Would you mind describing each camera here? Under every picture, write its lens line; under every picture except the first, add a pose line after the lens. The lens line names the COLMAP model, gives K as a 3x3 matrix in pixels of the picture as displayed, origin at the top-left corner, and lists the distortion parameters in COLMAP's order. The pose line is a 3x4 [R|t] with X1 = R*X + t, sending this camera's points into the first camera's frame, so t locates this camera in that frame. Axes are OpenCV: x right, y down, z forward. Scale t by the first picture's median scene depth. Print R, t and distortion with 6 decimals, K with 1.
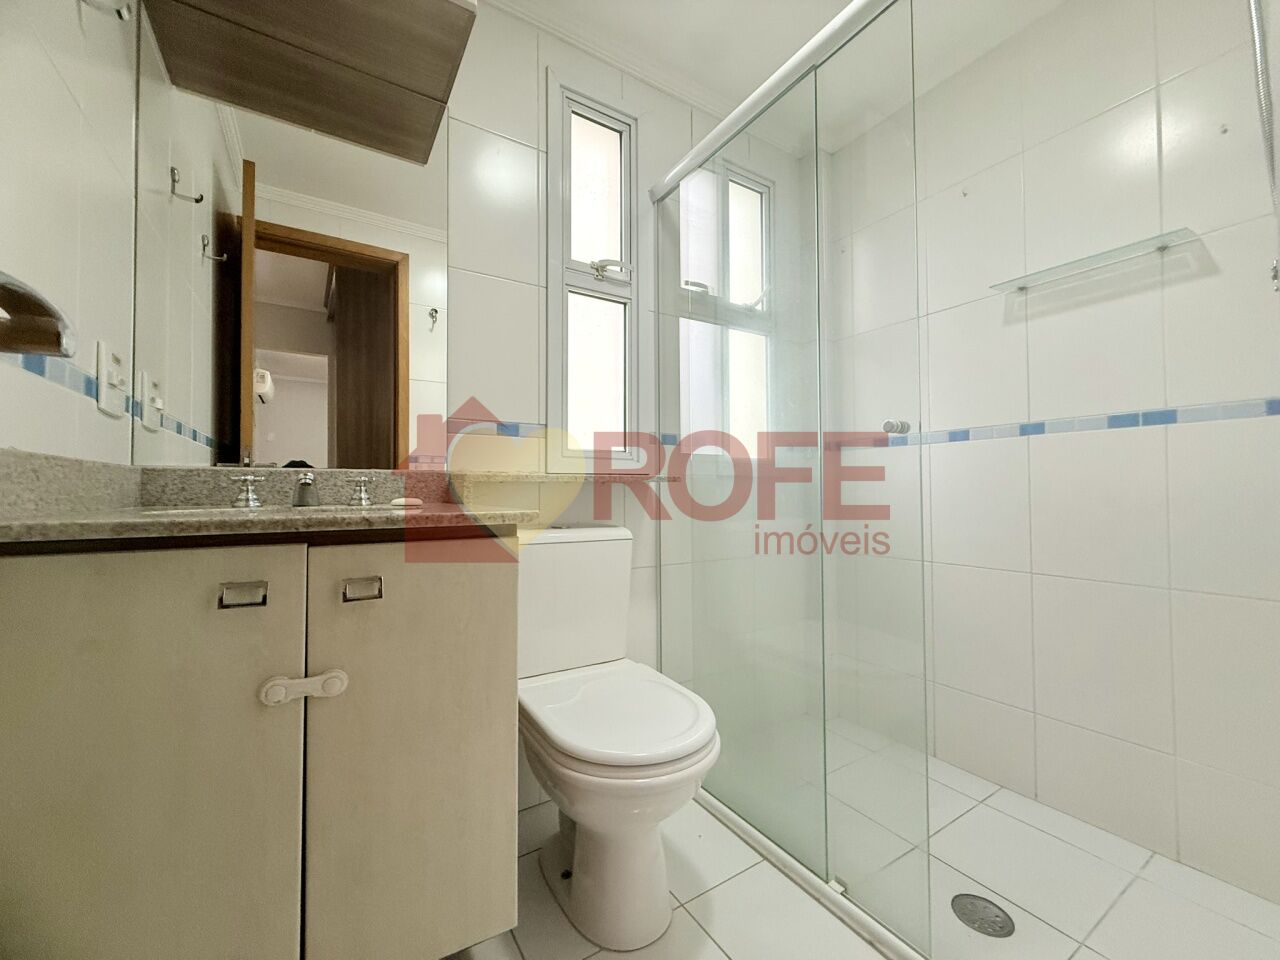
lens RADIAL K [[513.5, 0, 640.7], [0, 513.5, 480.0], [0, 0, 1]] dist [0.003105, 0.000218]
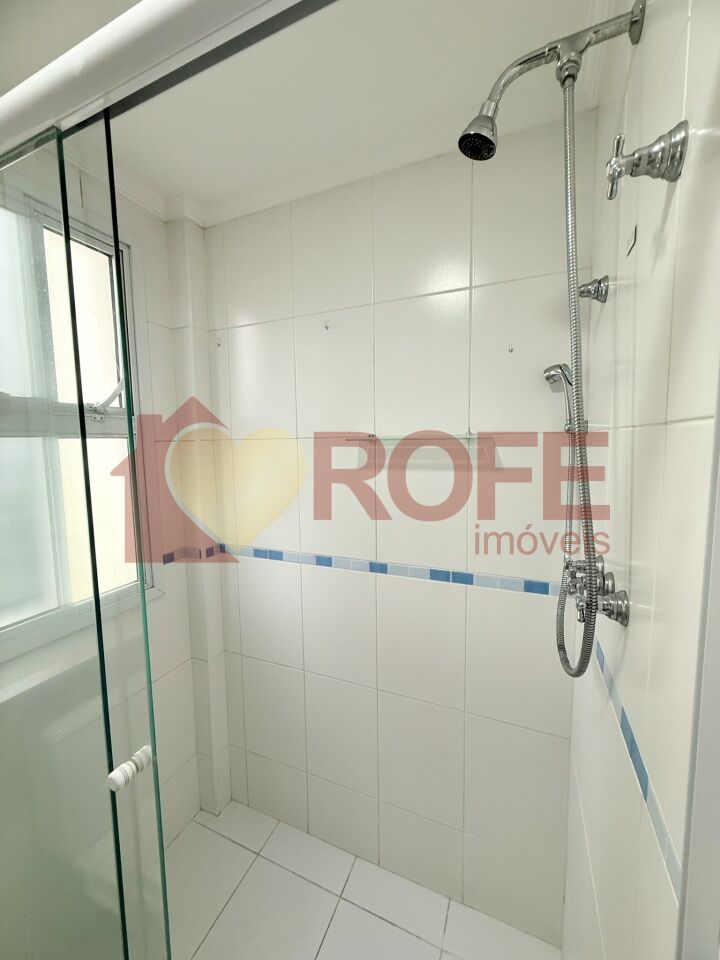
lens RADIAL K [[385.1, 0, 361.4], [0, 385.1, 477.8], [0, 0, 1]] dist [0.003105, 0.000218]
pose [[0.833115, -0.055712, 0.550287, 0.286581], [-0.001899, 0.994620, 0.103572, -0.379716], [-0.553097, -0.087333, 0.828527, 0.352174]]
